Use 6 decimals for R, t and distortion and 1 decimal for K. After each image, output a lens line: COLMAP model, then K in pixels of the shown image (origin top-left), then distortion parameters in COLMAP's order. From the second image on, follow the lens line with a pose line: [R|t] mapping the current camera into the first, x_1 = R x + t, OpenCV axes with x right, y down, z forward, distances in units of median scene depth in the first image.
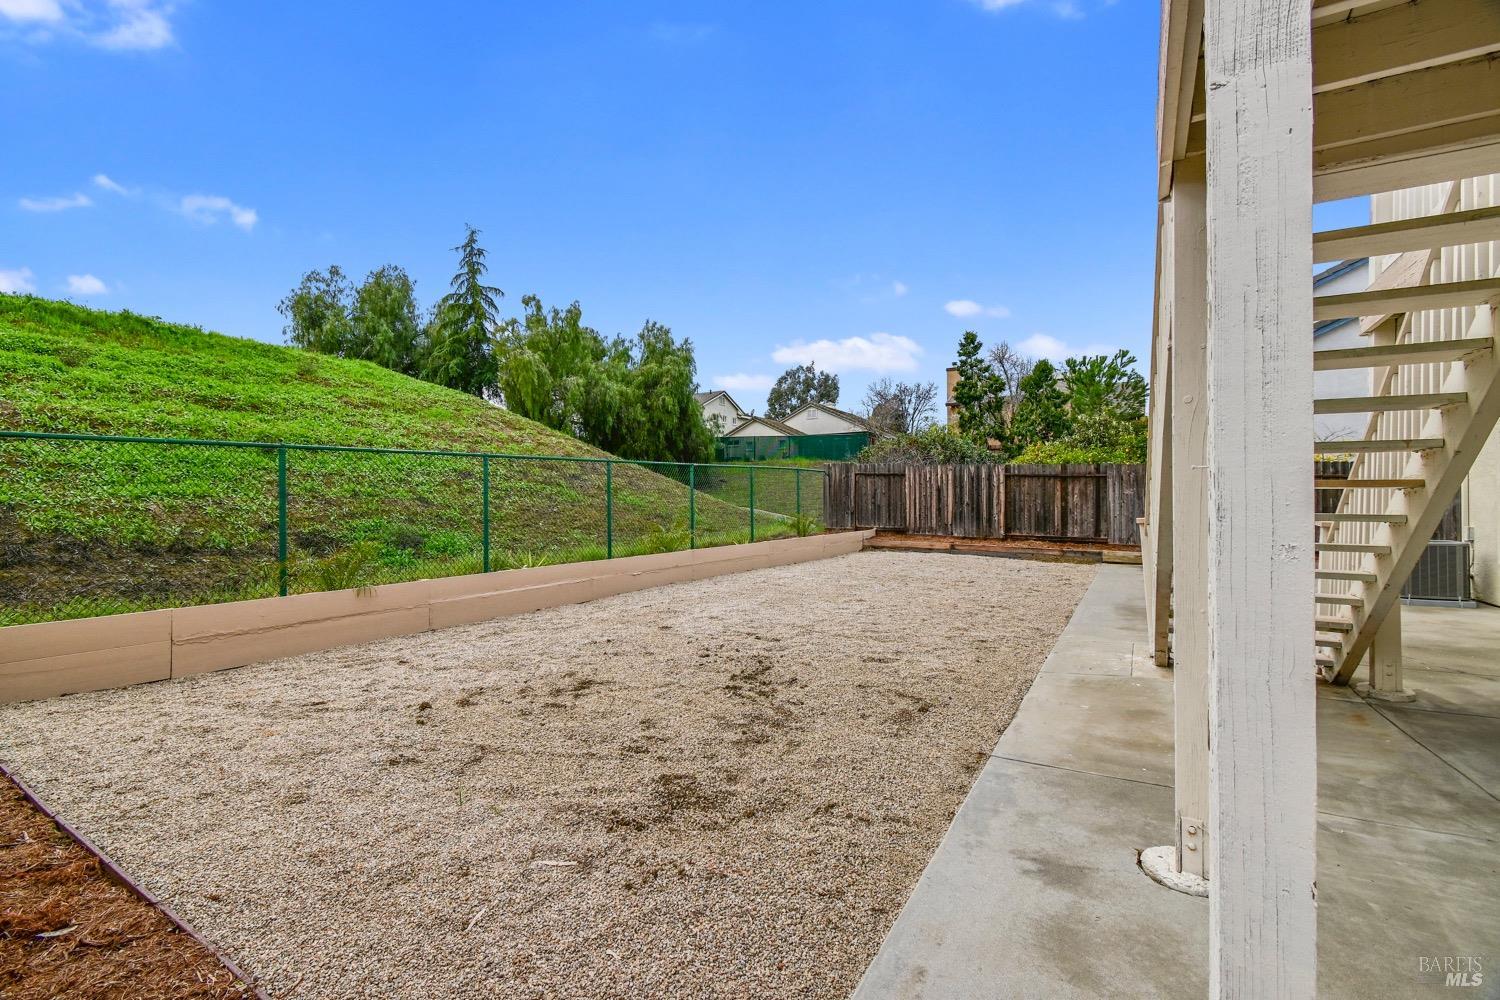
lens RADIAL K [[666.1, 0, 744.2], [0, 666.1, 495.3], [0, 0, 1]] dist [0.005383, -0.002601]
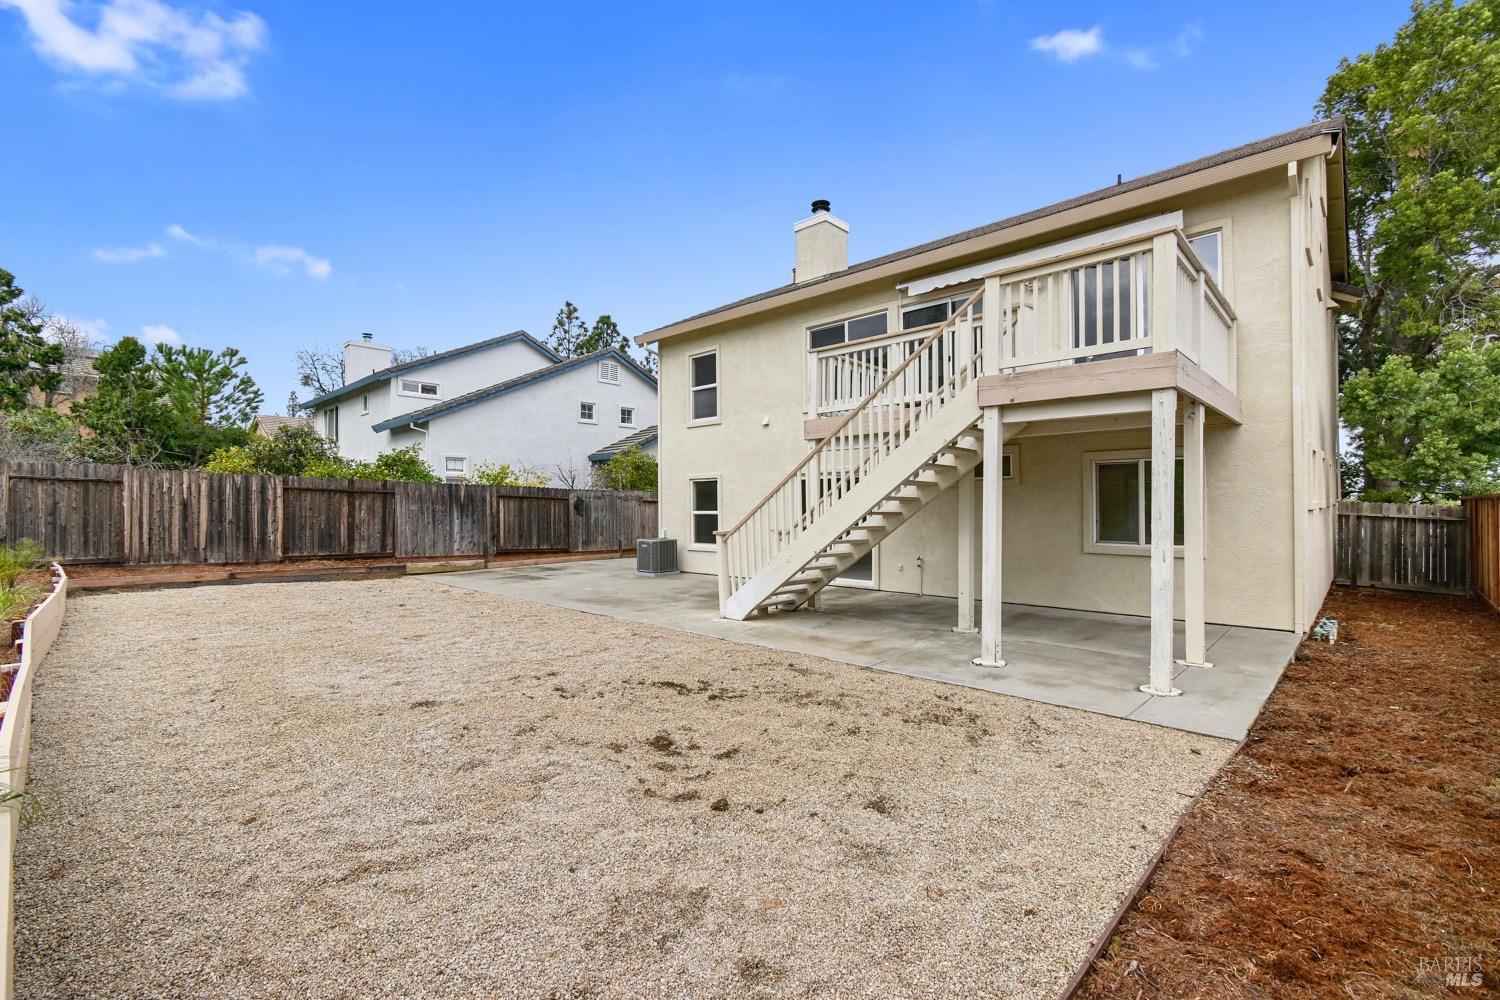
lens RADIAL K [[666.1, 0, 748.7], [0, 666.1, 502.1], [0, 0, 1]] dist [0.005383, -0.002601]
pose [[0.216337, 0.007566, 0.976289, -0.332184], [-0.003427, 0.999970, -0.006990, -0.007928], [-0.976313, -0.001833, 0.216356, 0.216812]]
